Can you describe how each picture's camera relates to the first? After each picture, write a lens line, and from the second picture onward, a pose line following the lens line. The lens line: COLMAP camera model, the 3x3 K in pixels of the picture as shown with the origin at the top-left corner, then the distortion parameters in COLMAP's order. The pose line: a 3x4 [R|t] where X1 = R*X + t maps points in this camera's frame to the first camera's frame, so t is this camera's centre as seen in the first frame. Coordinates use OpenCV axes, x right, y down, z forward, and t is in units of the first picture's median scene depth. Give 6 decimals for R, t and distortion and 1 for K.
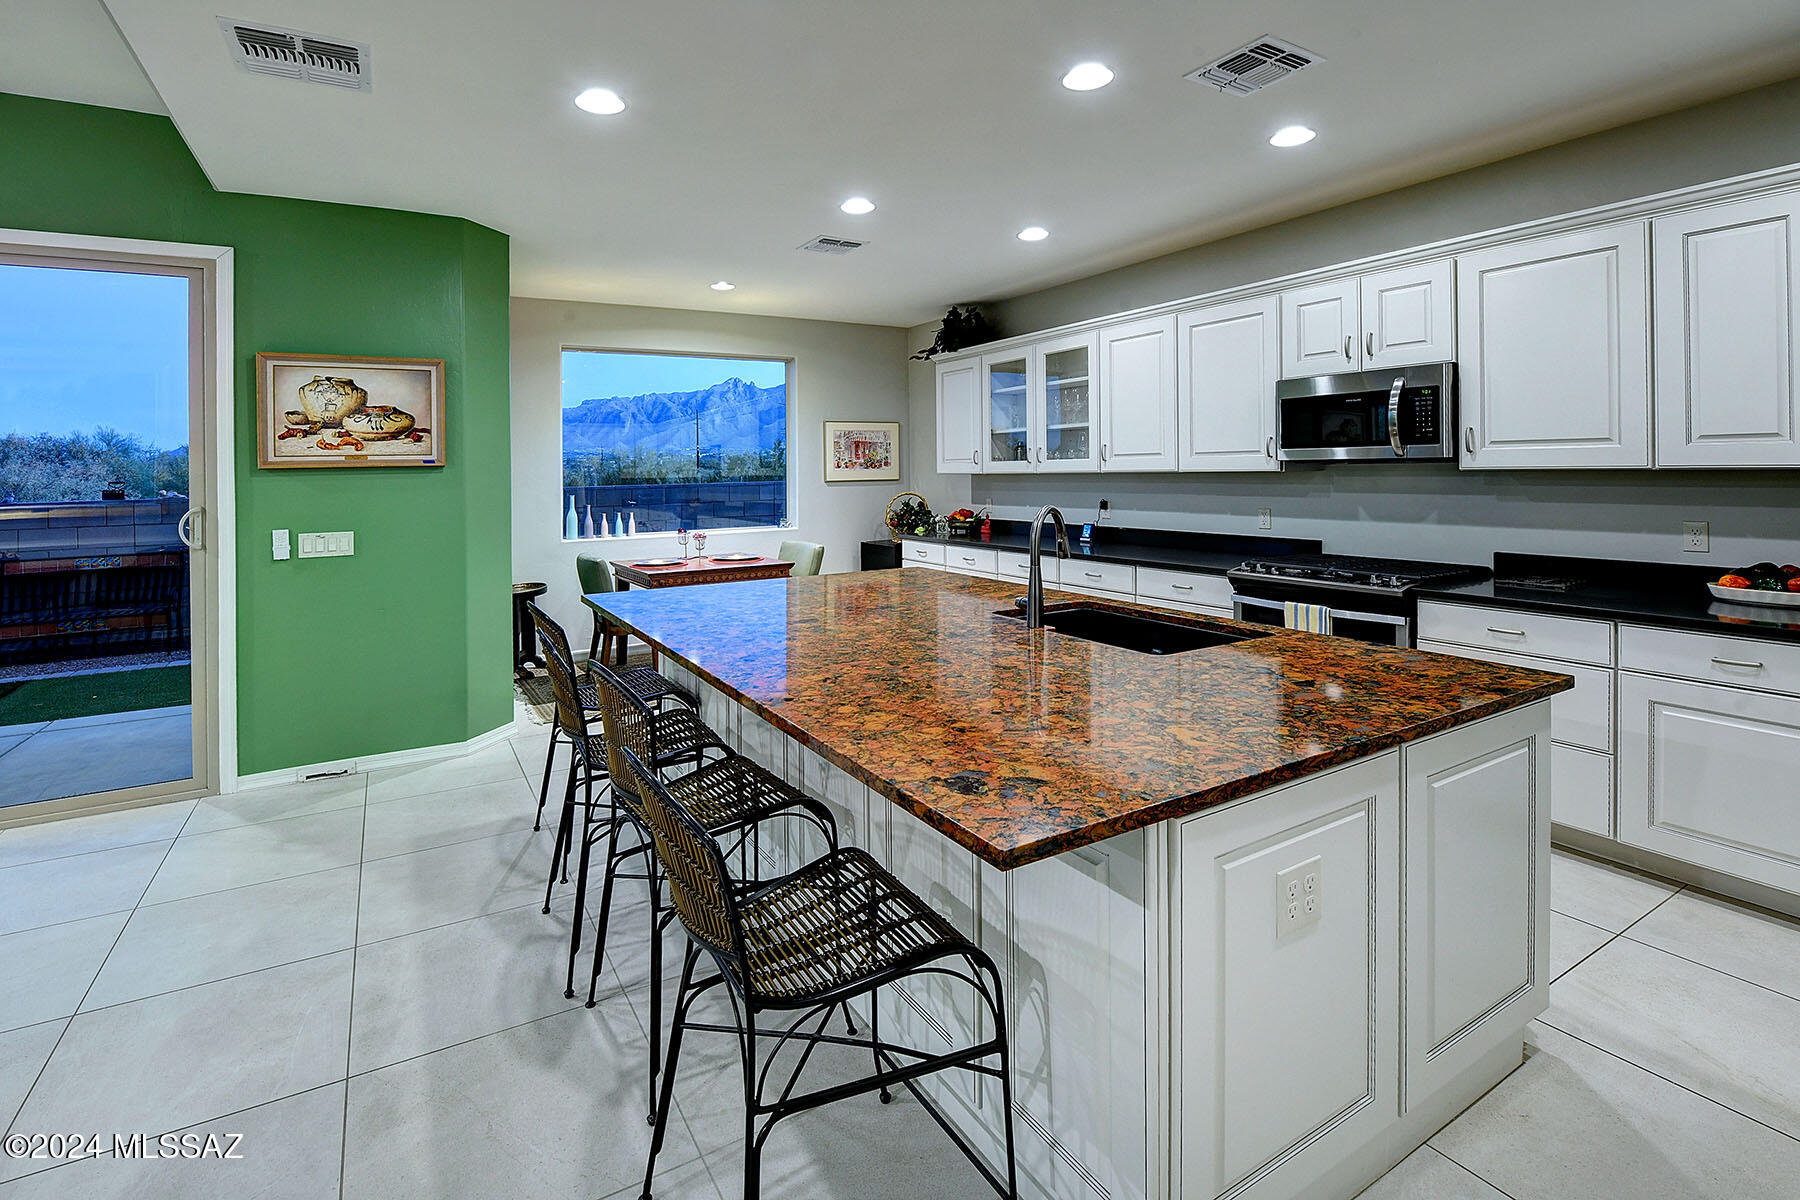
lens RADIAL K [[834.9, 0, 874.9], [0, 834.9, 482.7], [0, 0, 1]] dist [-0.005349, -0.000922]
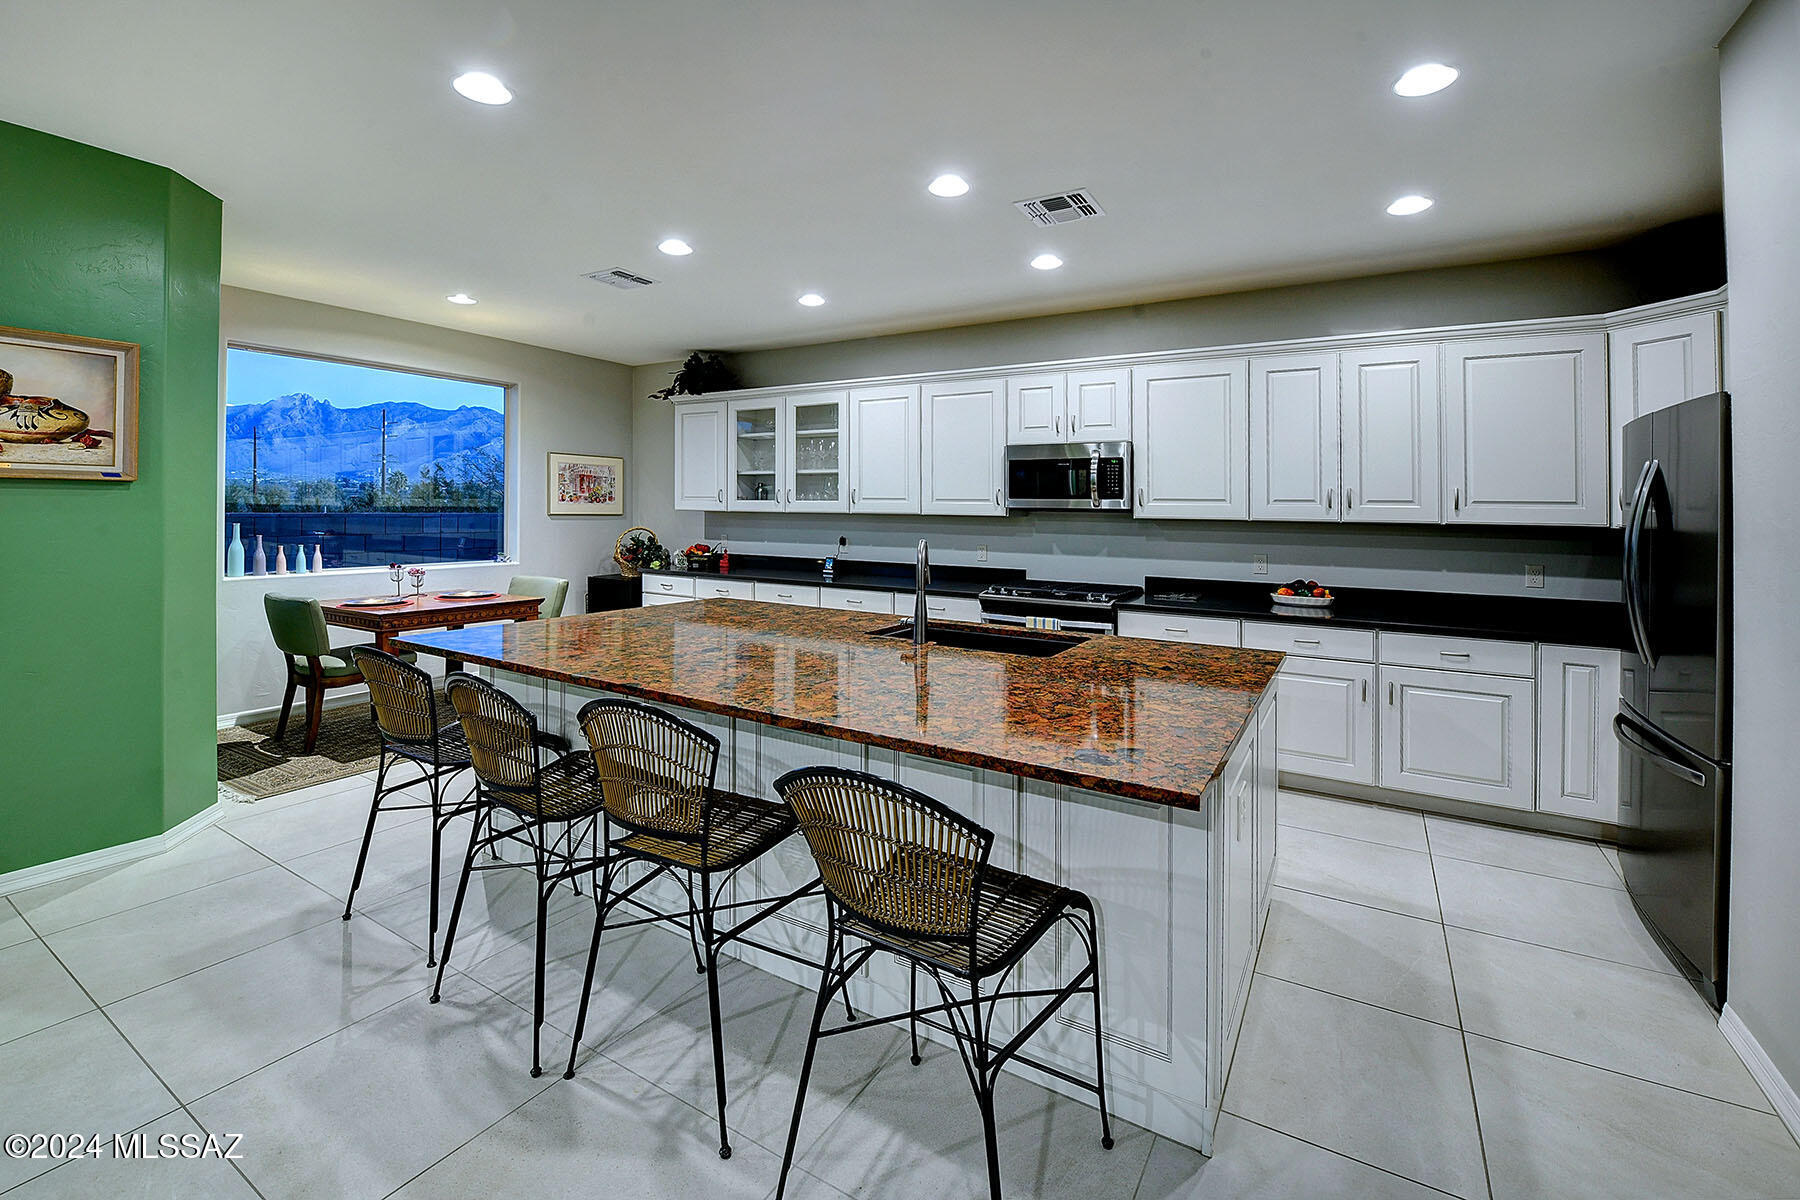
lens RADIAL K [[766.6, 0, 898.5], [0, 766.6, 515.1], [0, 0, 1]] dist [-0.002210, -0.006620]
pose [[0.877489, 0.026082, 0.478887, -0.193417], [-0.021610, 0.999656, -0.014847, 0.005264], [-0.479110, 0.002679, 0.877751, 0.036234]]
